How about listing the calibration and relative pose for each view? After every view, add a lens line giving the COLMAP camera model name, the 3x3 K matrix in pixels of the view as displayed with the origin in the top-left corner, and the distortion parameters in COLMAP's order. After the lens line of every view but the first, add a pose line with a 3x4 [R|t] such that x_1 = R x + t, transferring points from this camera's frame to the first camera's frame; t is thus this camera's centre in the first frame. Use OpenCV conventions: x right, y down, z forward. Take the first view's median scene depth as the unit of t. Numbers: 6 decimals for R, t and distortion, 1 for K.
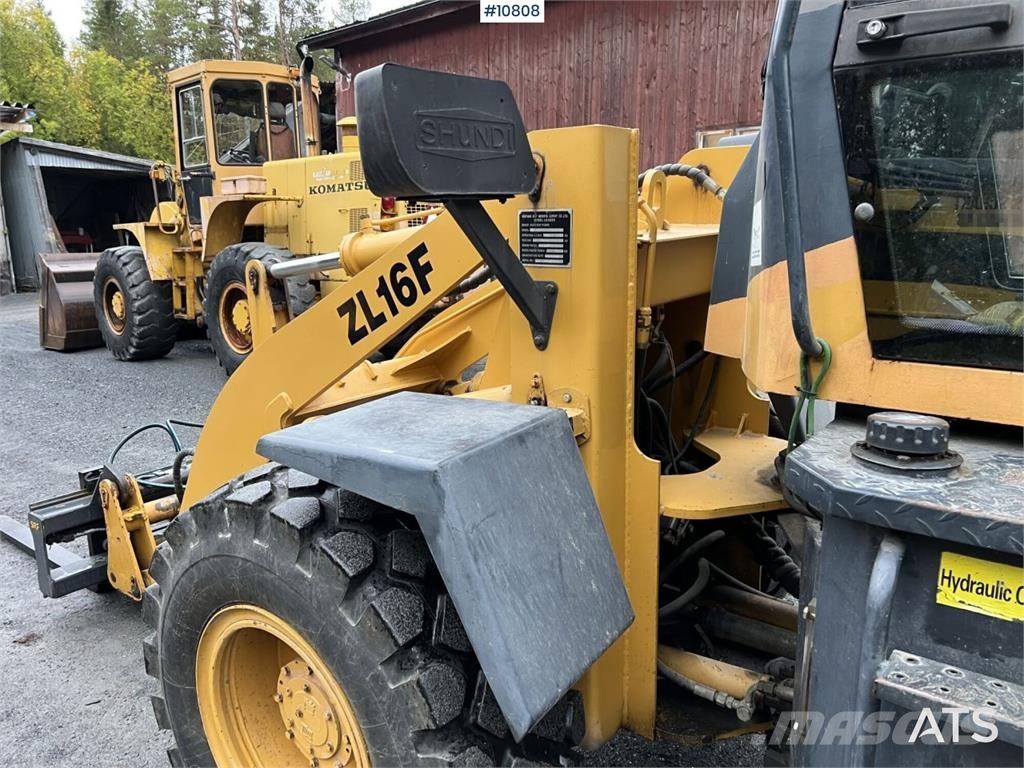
lens RADIAL K [[772.0, 0, 502.2], [0, 772.0, 383.1], [0, 0, 1]] dist [0.060946, -0.068703]
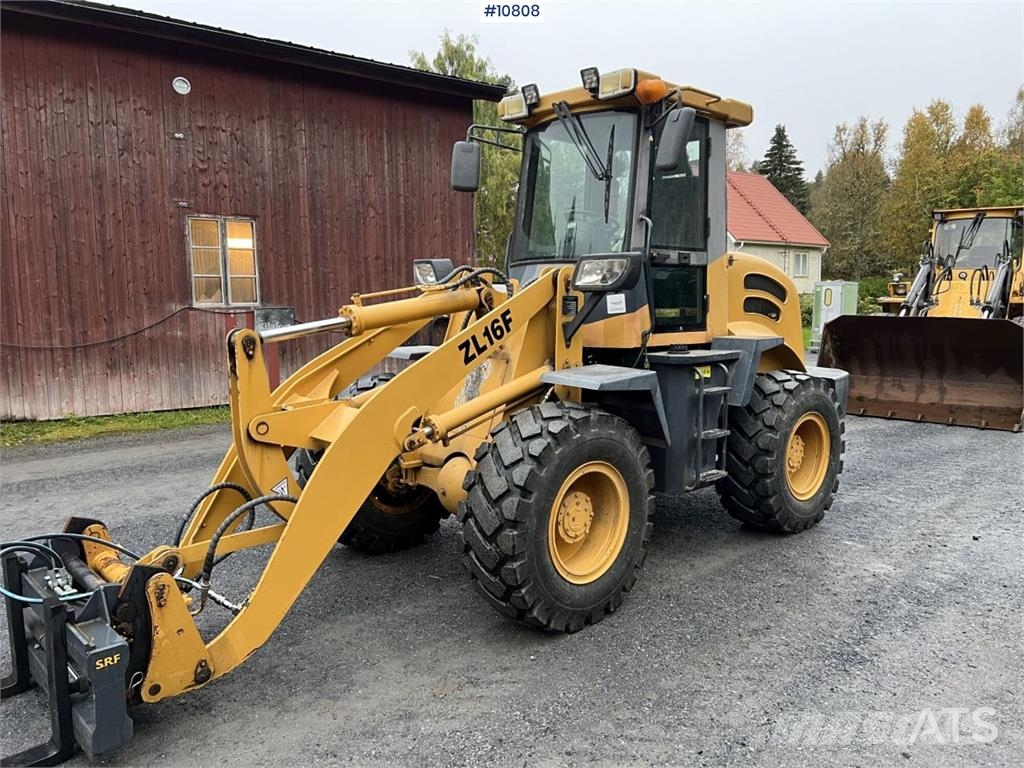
lens RADIAL K [[772.0, 0, 517.3], [0, 772.0, 383.5], [0, 0, 1]] dist [0.060946, -0.068703]
pose [[0.147724, -0.100243, 0.983935, -0.482538], [0.201188, 0.977095, 0.069340, -0.026789], [-0.968350, 0.187713, 0.164508, 0.146285]]
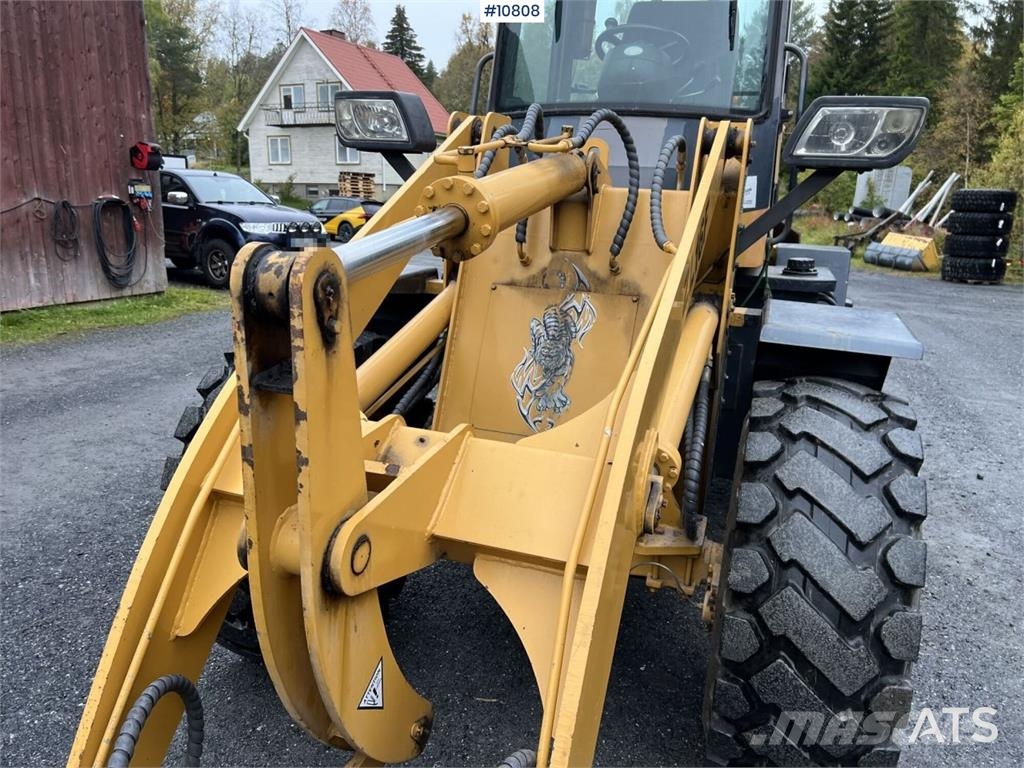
lens RADIAL K [[772.0, 0, 506.8], [0, 772.0, 386.2], [0, 0, 1]] dist [0.060946, -0.068703]
pose [[-0.320187, -0.231223, 0.918704, -0.228766], [0.160528, 0.942491, 0.293157, -0.063995], [-0.933655, 0.241343, -0.264655, 0.349849]]
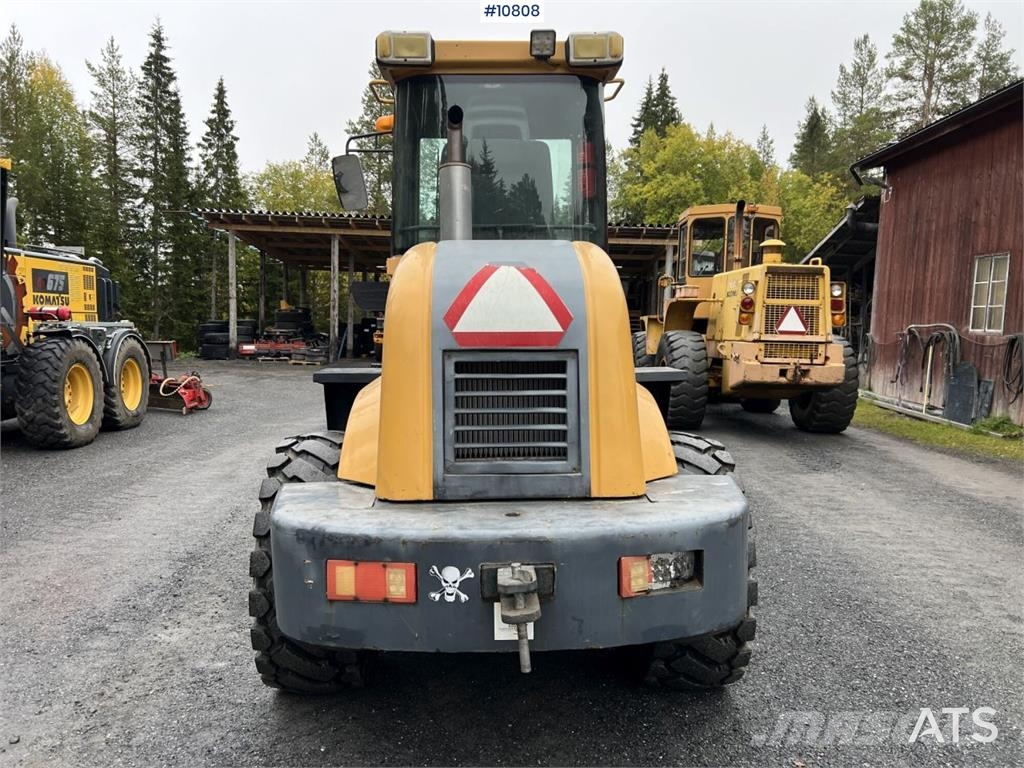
lens RADIAL K [[772.0, 0, 507.6], [0, 772.0, 384.5], [0, 0, 1]] dist [0.060946, -0.068703]
pose [[0.653671, 0.087930, -0.751653, 0.513790], [-0.172667, 0.984358, -0.035006, 0.022765], [0.736818, 0.152668, 0.658629, -0.157398]]
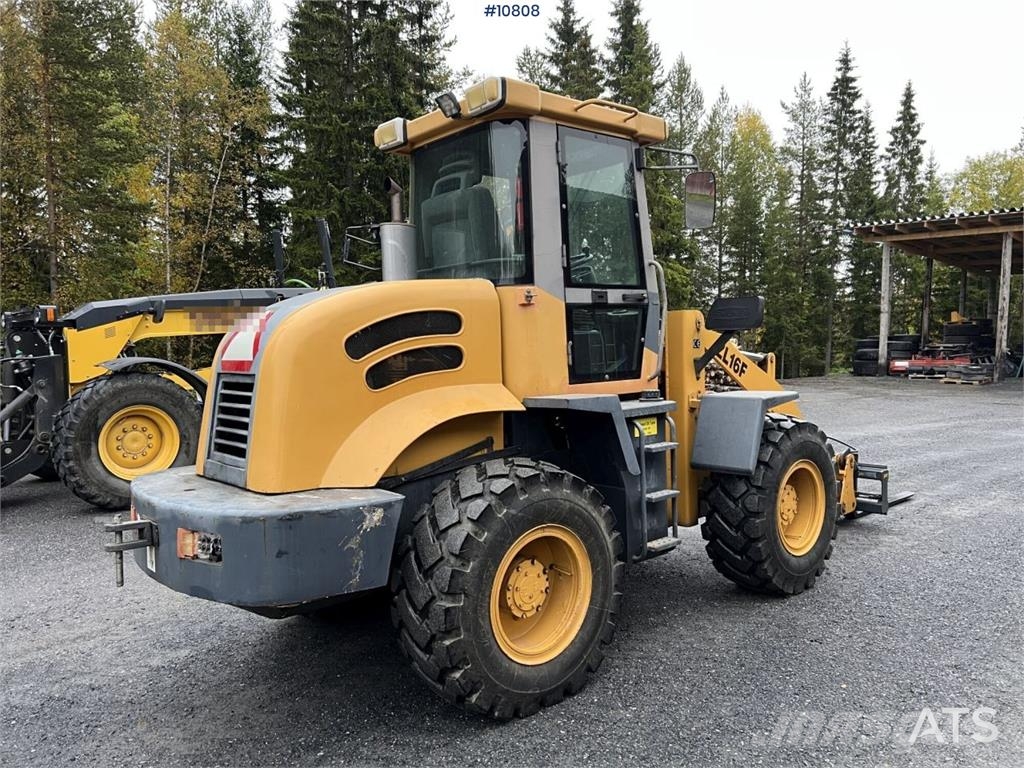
lens RADIAL K [[772.0, 0, 513.9], [0, 772.0, 386.6], [0, 0, 1]] dist [0.060946, -0.068703]
pose [[-0.172092, 0.085676, -0.981348, 0.663063], [-0.181257, 0.976447, 0.117034, -0.066284], [0.968261, 0.198017, -0.152509, 0.231336]]
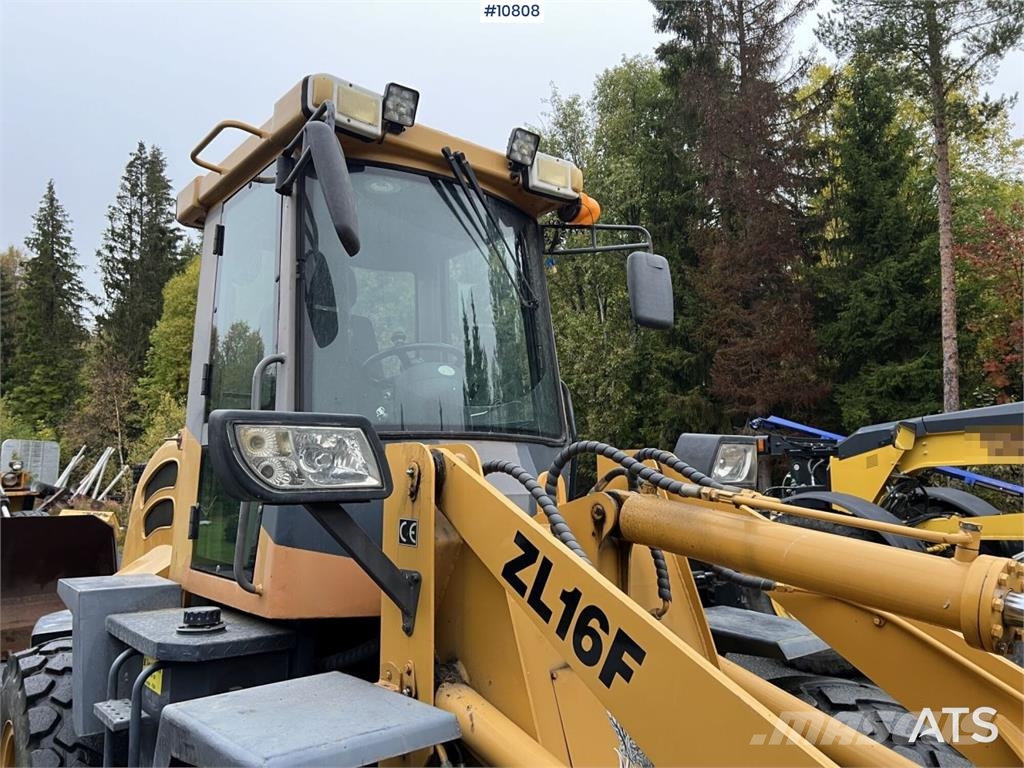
lens RADIAL K [[772.0, 0, 514.9], [0, 772.0, 372.5], [0, 0, 1]] dist [0.060946, -0.068703]
pose [[-0.979018, 0.051073, 0.197270, 0.003722], [0.067446, 0.994733, 0.077187, -0.113007], [-0.192289, 0.088873, -0.977306, 0.467541]]
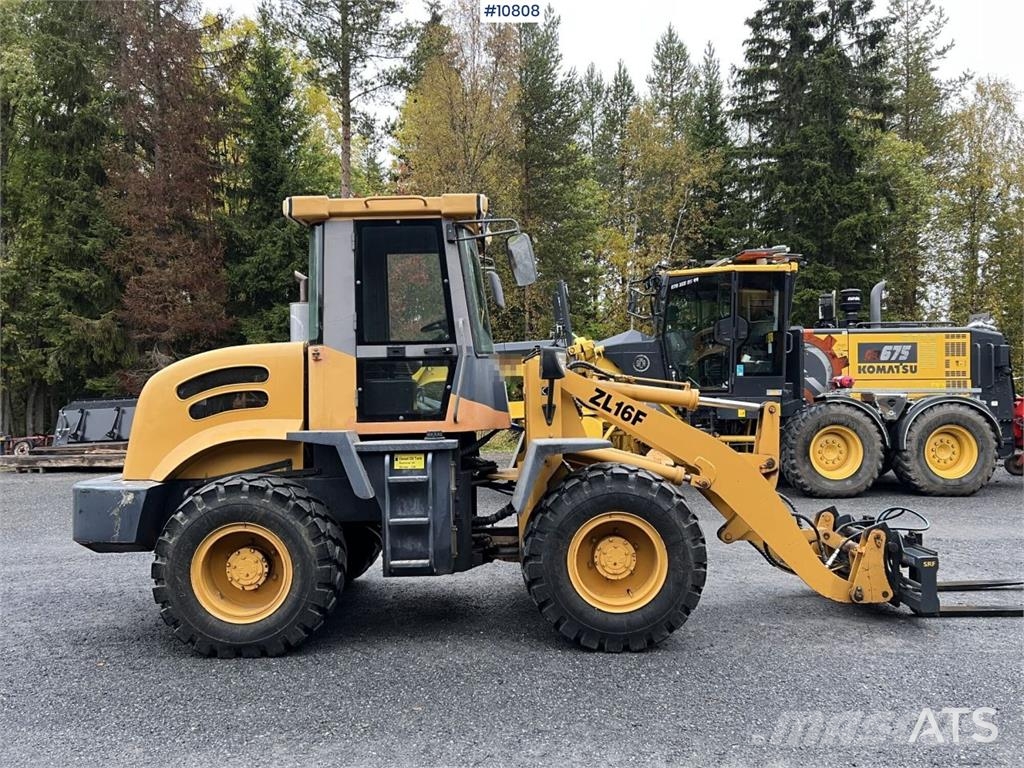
lens RADIAL K [[772.0, 0, 518.5], [0, 772.0, 388.0], [0, 0, 1]] dist [0.060946, -0.068703]
pose [[-0.777991, 0.031492, -0.627485, 0.469779], [-0.099745, 0.979885, 0.172848, -0.158288], [0.620307, 0.197062, -0.759201, 0.709004]]
